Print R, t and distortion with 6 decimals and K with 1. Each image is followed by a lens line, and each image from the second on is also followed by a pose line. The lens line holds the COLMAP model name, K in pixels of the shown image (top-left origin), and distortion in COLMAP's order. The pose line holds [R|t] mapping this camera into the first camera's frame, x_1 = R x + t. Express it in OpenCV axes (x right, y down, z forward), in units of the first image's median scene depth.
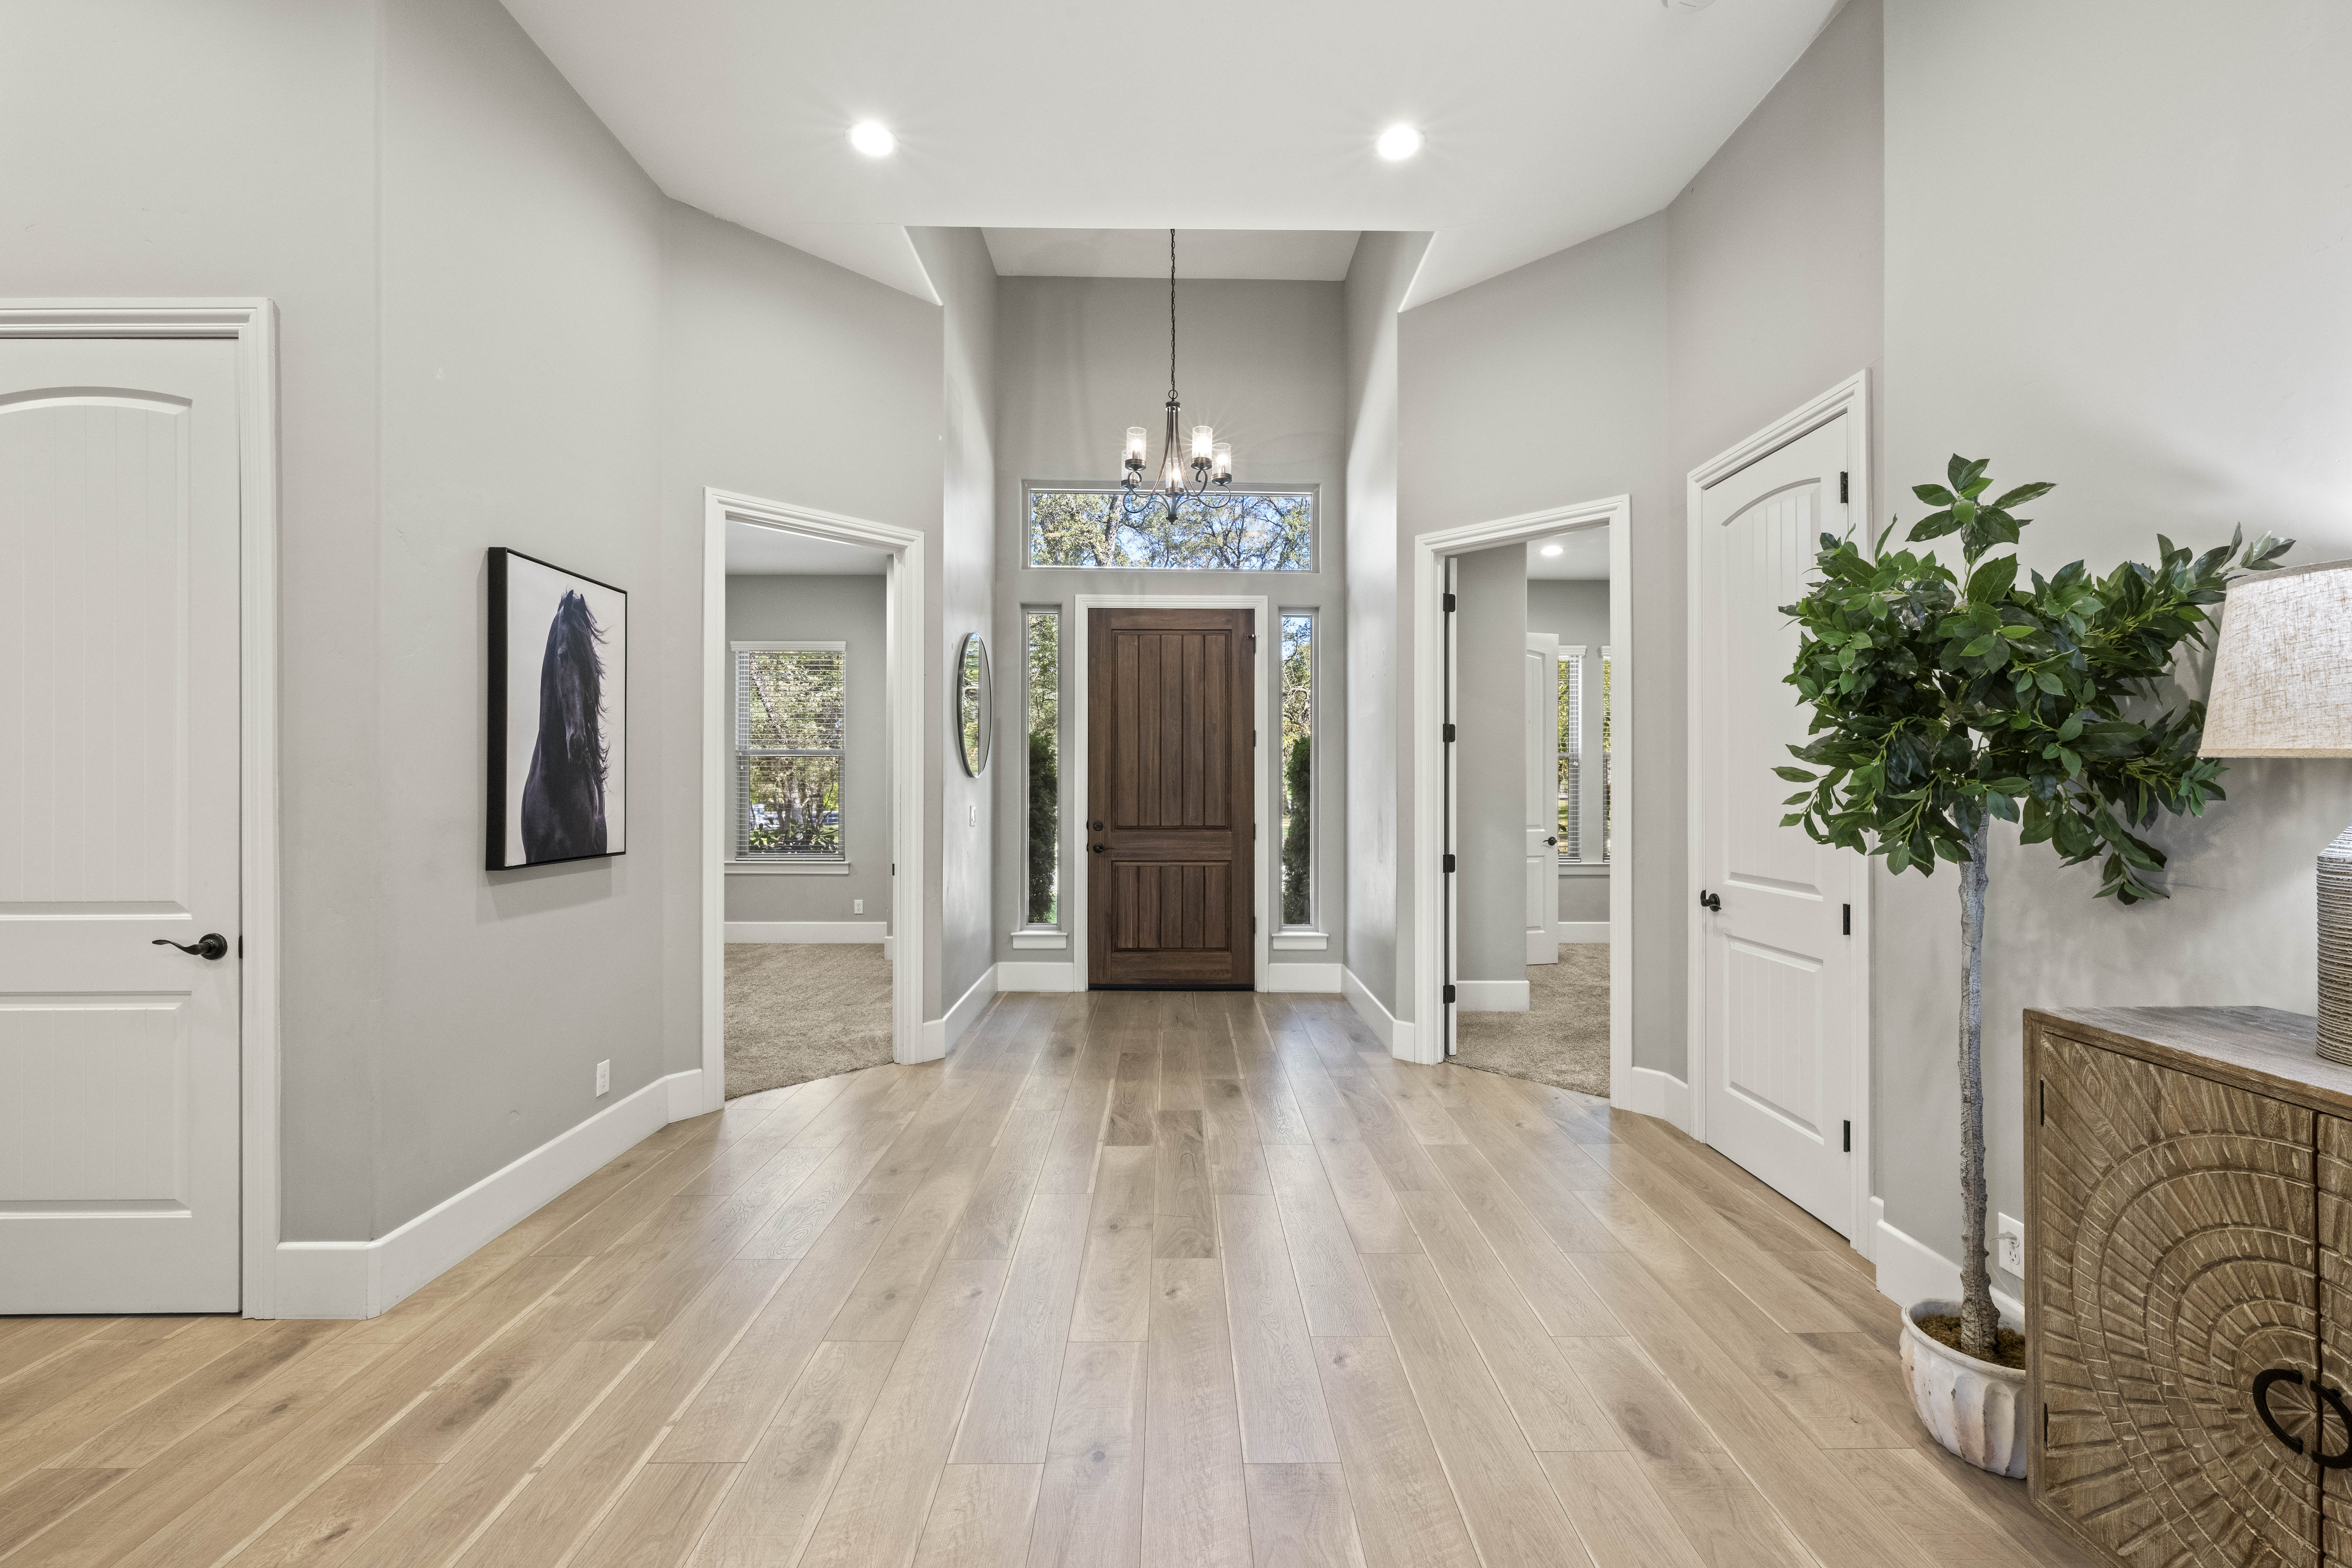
lens RADIAL K [[950.4, 0, 1184.1], [0, 950.4, 776.6], [0, 0, 1]] dist [-0.003035, 0.000582]
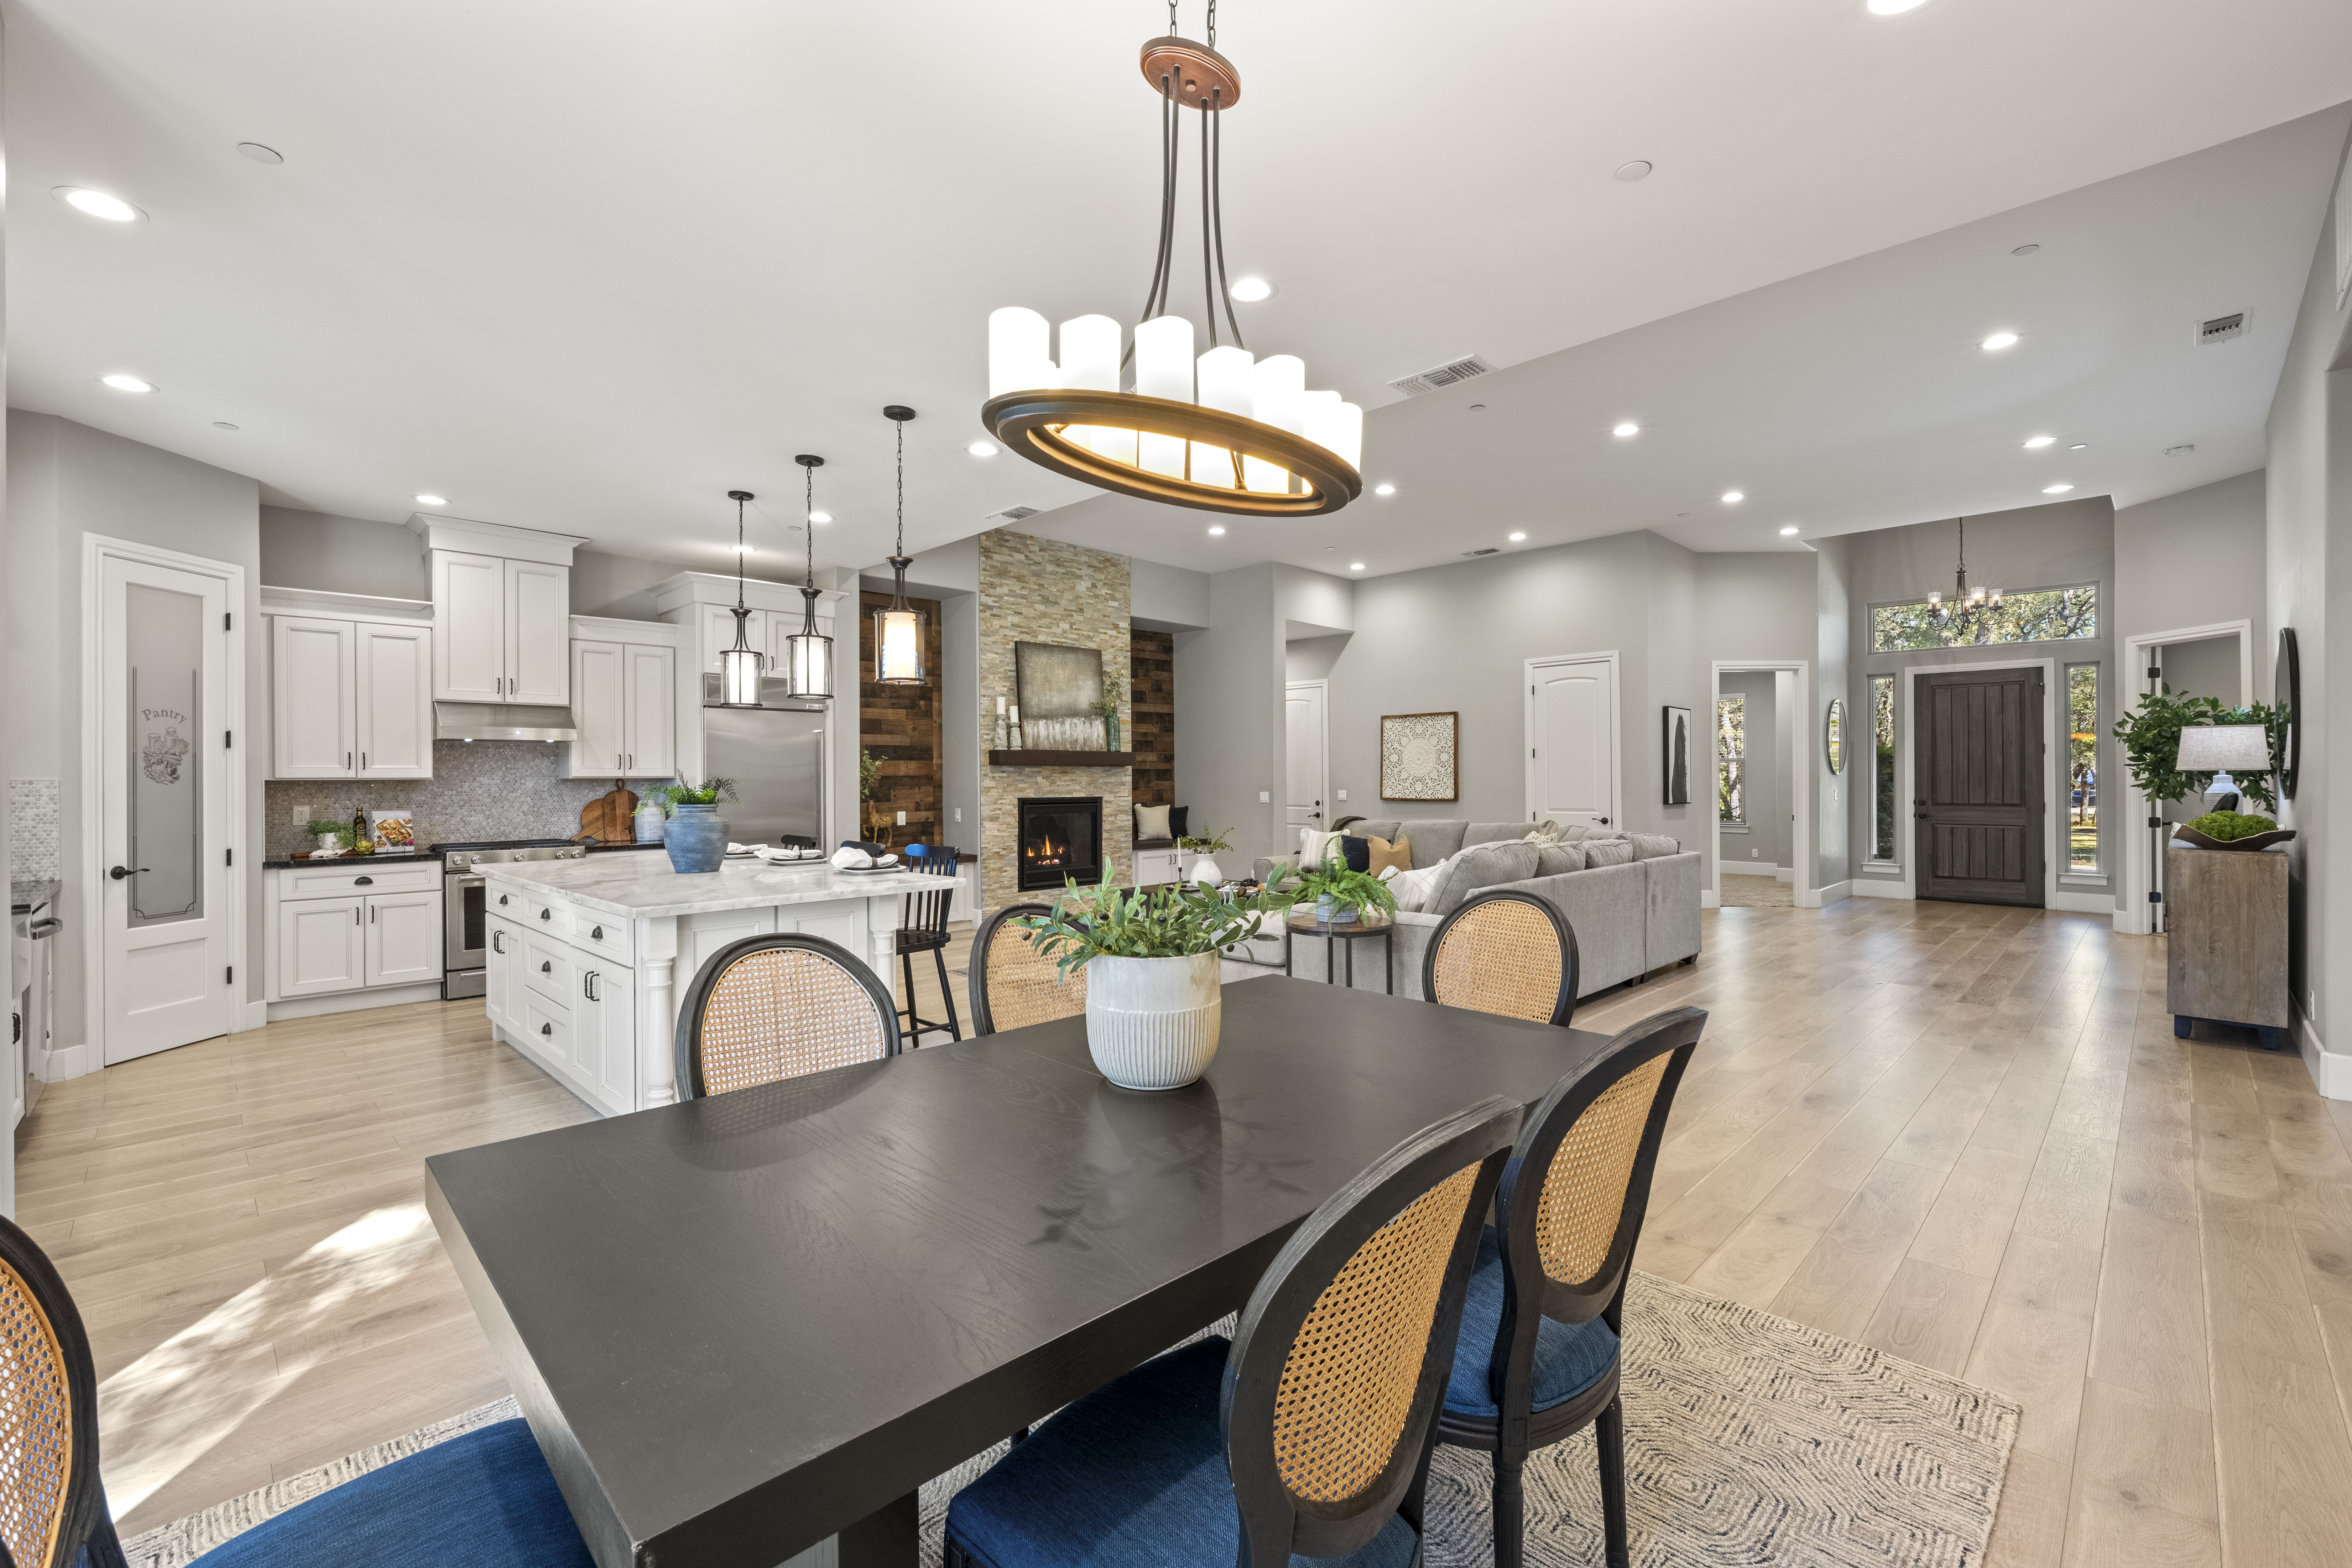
lens RADIAL K [[1001.9, 0, 1178.2], [0, 1001.9, 778.2], [0, 0, 1]] dist [-0.003974, 0.000670]
pose [[0.697026, -0.004051, -0.717035, 0.263289], [0.007376, 0.999972, 0.001520, -0.004207], [0.717008, -0.006348, 0.697036, -1.192521]]
